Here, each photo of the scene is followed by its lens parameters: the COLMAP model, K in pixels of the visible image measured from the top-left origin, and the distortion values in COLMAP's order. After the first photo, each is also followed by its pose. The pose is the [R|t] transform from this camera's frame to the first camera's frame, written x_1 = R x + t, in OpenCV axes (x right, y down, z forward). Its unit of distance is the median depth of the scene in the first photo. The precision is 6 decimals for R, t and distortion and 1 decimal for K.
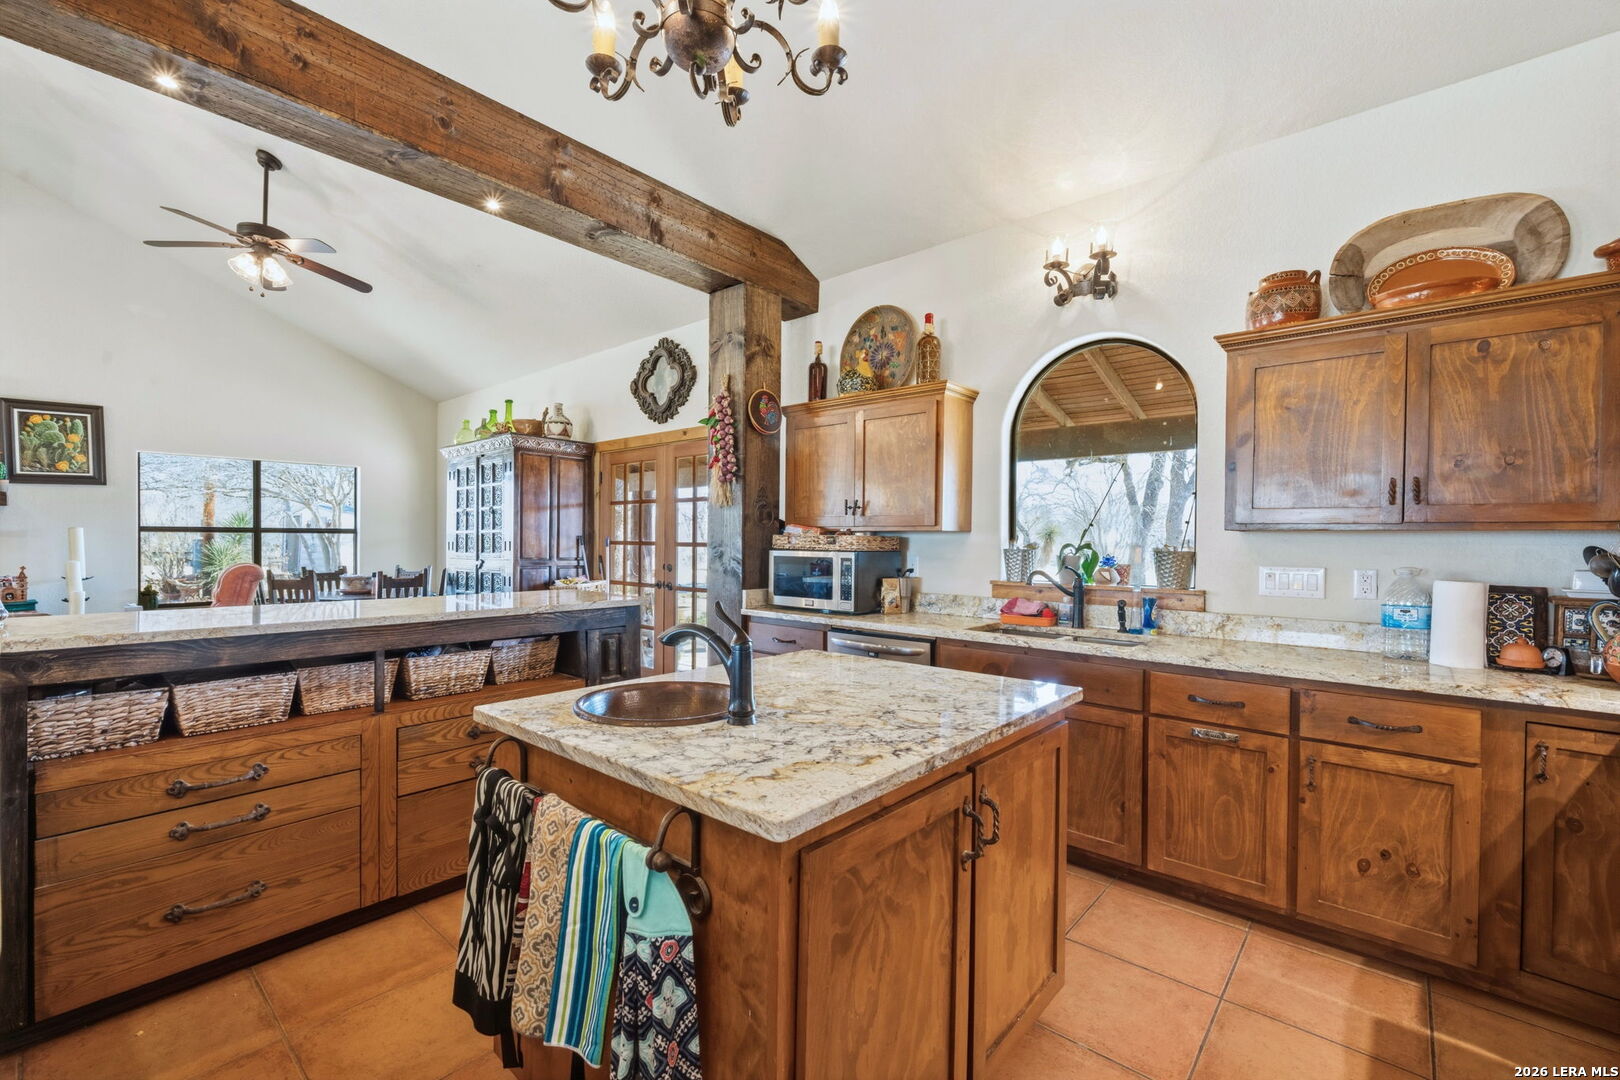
lens RADIAL K [[684.9, 0, 810.6], [0, 684.9, 541.6], [0, 0, 1]] dist [-0.002346, -0.000001]
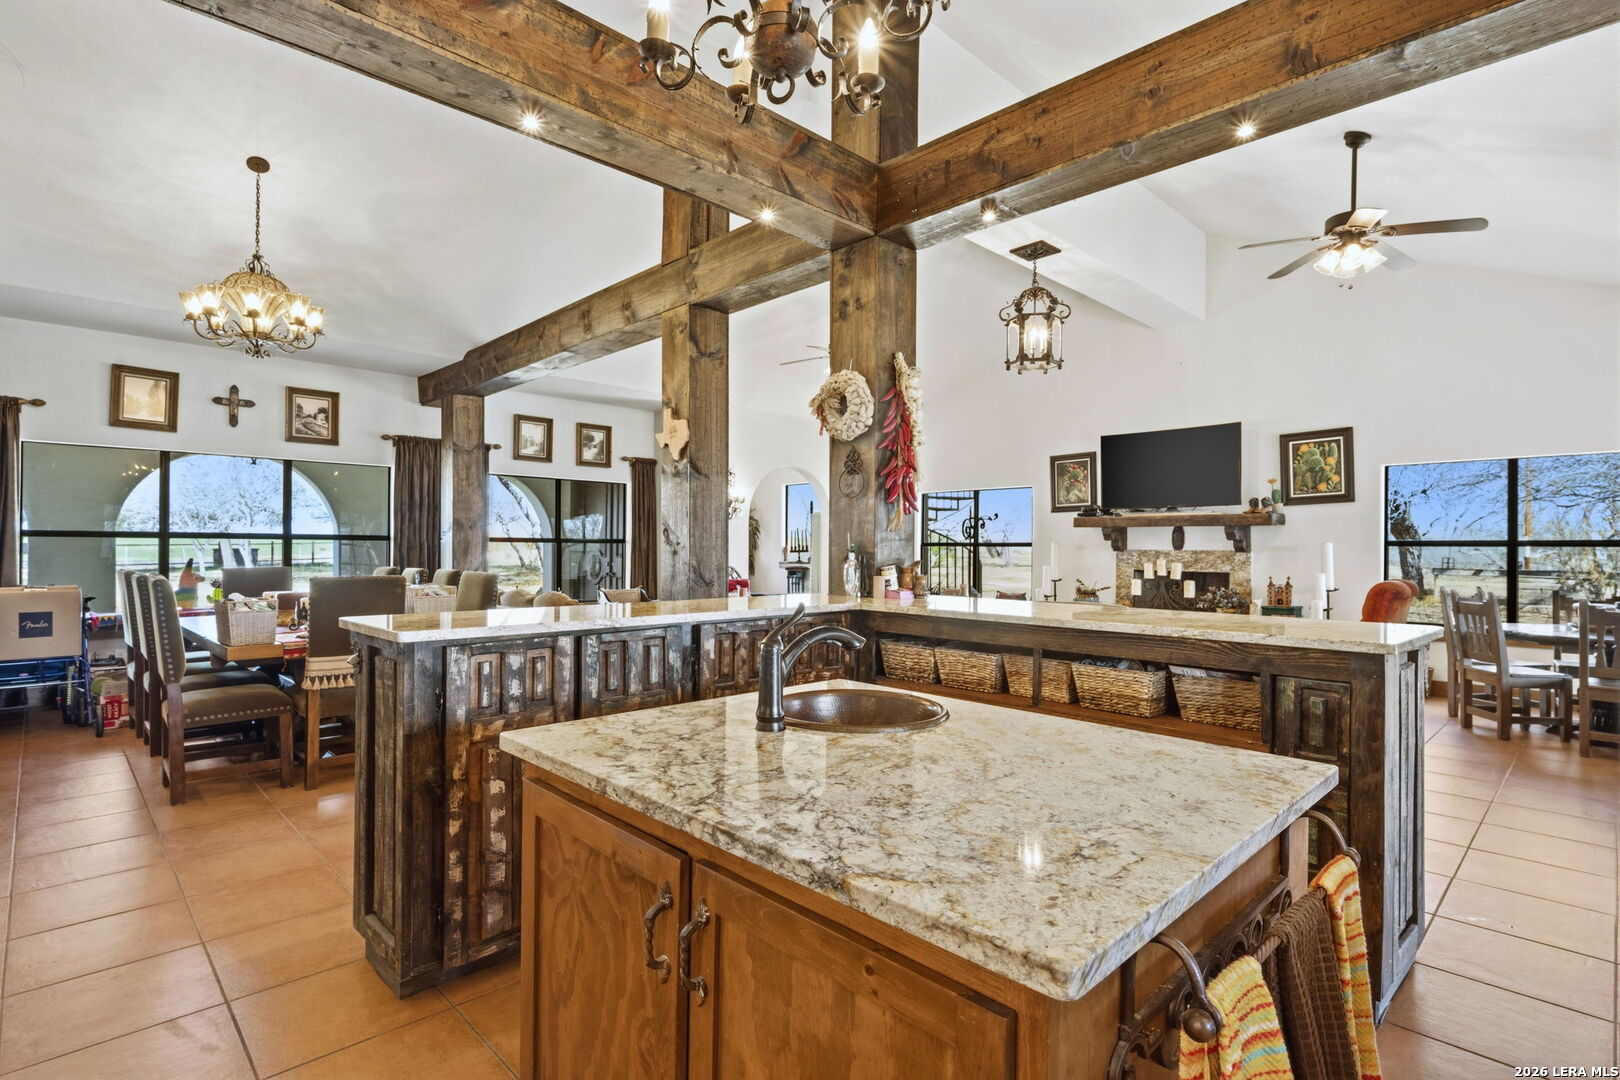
lens RADIAL K [[787.5, 0, 810.8], [0, 787.5, 543.0], [0, 0, 1]] dist [0.003500, 0.000443]
pose [[-0.080069, -0.013636, -0.996696, 0.487316], [-0.010371, 0.999864, -0.012846, 0.009226], [0.996735, 0.009309, -0.080199, 0.560726]]
